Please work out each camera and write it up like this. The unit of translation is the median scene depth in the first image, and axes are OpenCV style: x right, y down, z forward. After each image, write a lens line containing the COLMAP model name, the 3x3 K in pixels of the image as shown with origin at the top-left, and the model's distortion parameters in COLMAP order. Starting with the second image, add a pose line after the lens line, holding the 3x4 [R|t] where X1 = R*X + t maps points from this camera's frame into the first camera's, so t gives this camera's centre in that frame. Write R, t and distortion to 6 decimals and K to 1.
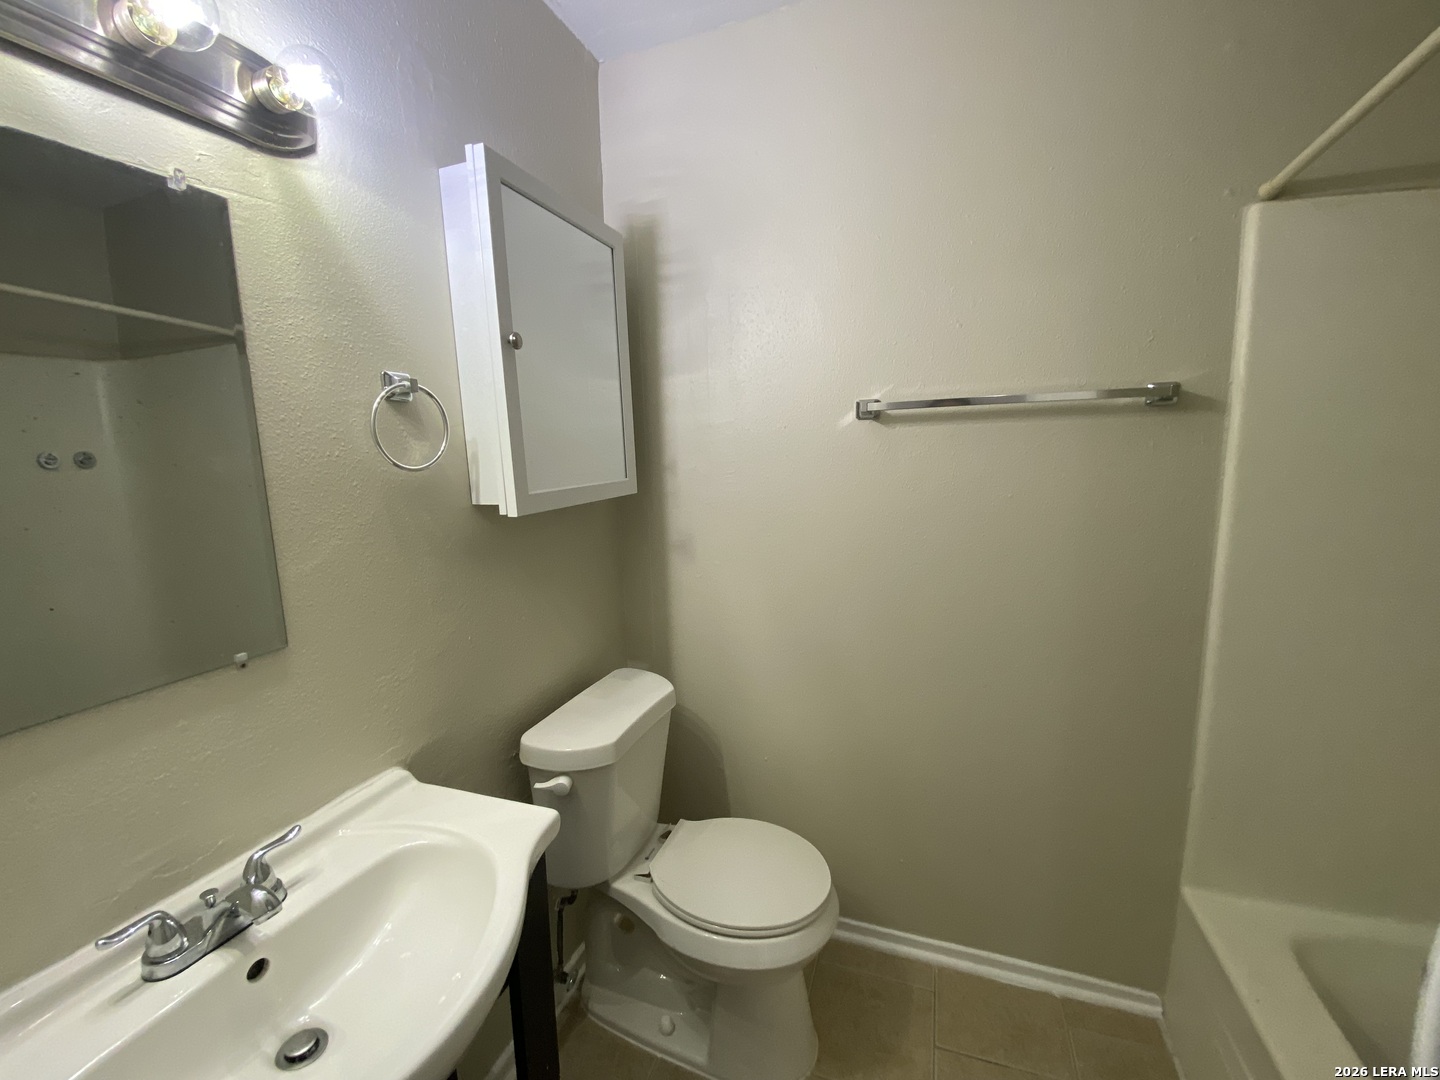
lens RADIAL K [[592.4, 0, 724.3], [0, 592.4, 534.5], [0, 0, 1]] dist [0.001244, -0.000022]
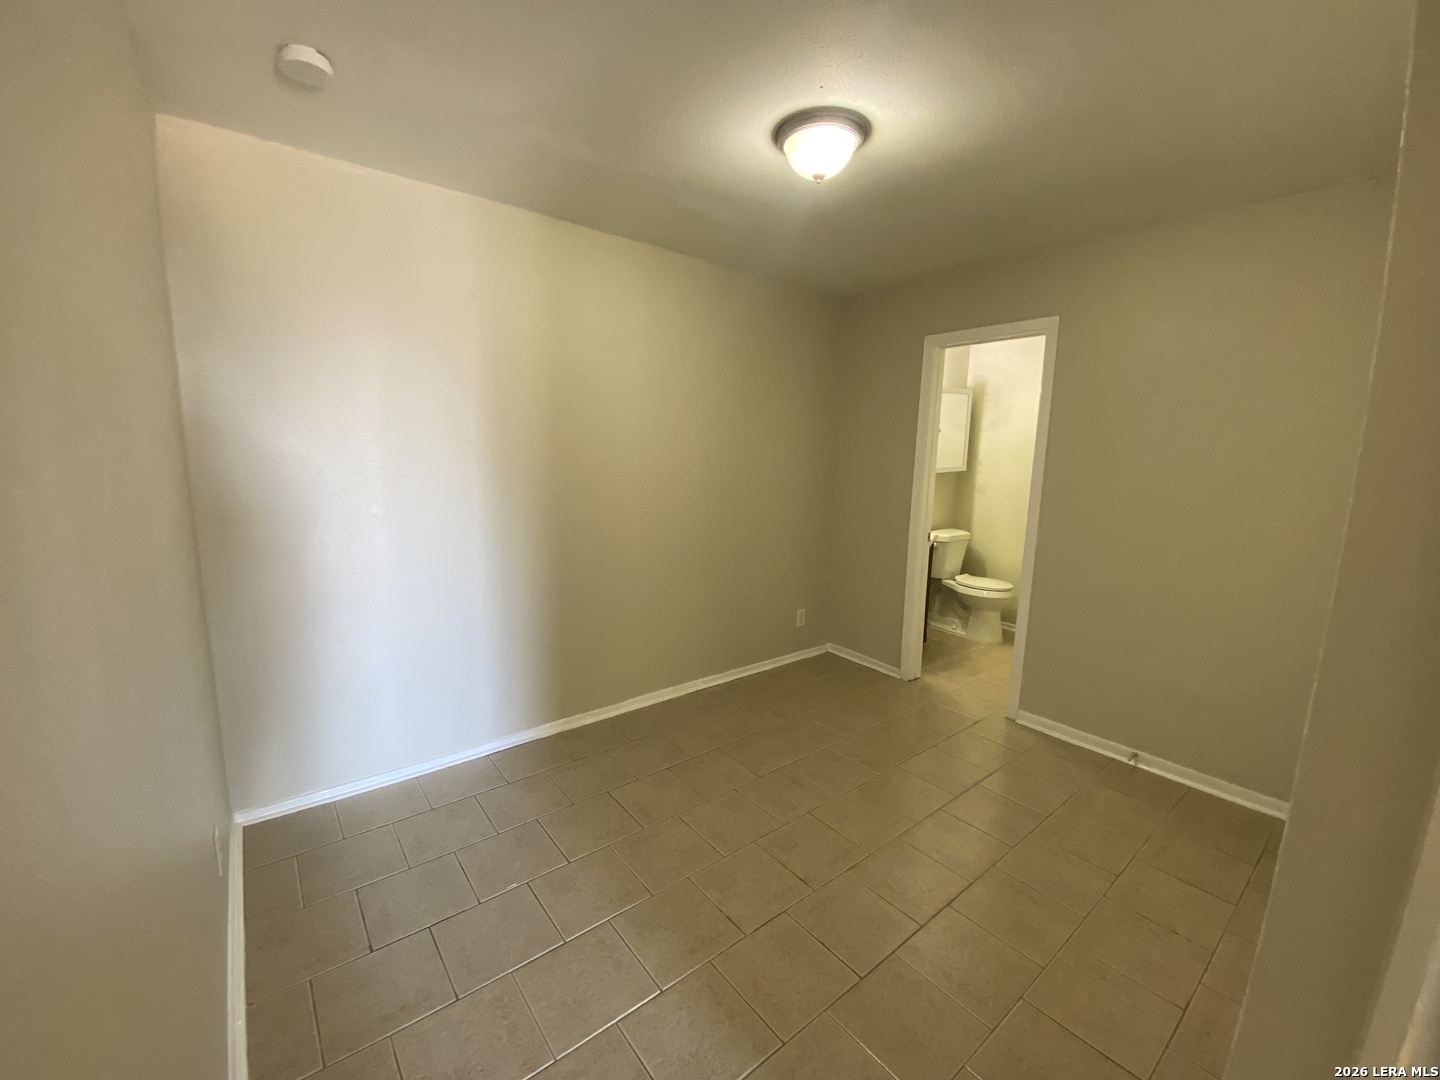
lens RADIAL K [[592.4, 0, 726.3], [0, 592.4, 540.1], [0, 0, 1]] dist [0.001244, -0.000022]
pose [[0.847878, 0.126537, -0.514870, 0.490885], [-0.115549, 0.991861, 0.053482, 0.306999], [0.517447, 0.014146, 0.855598, -2.615701]]
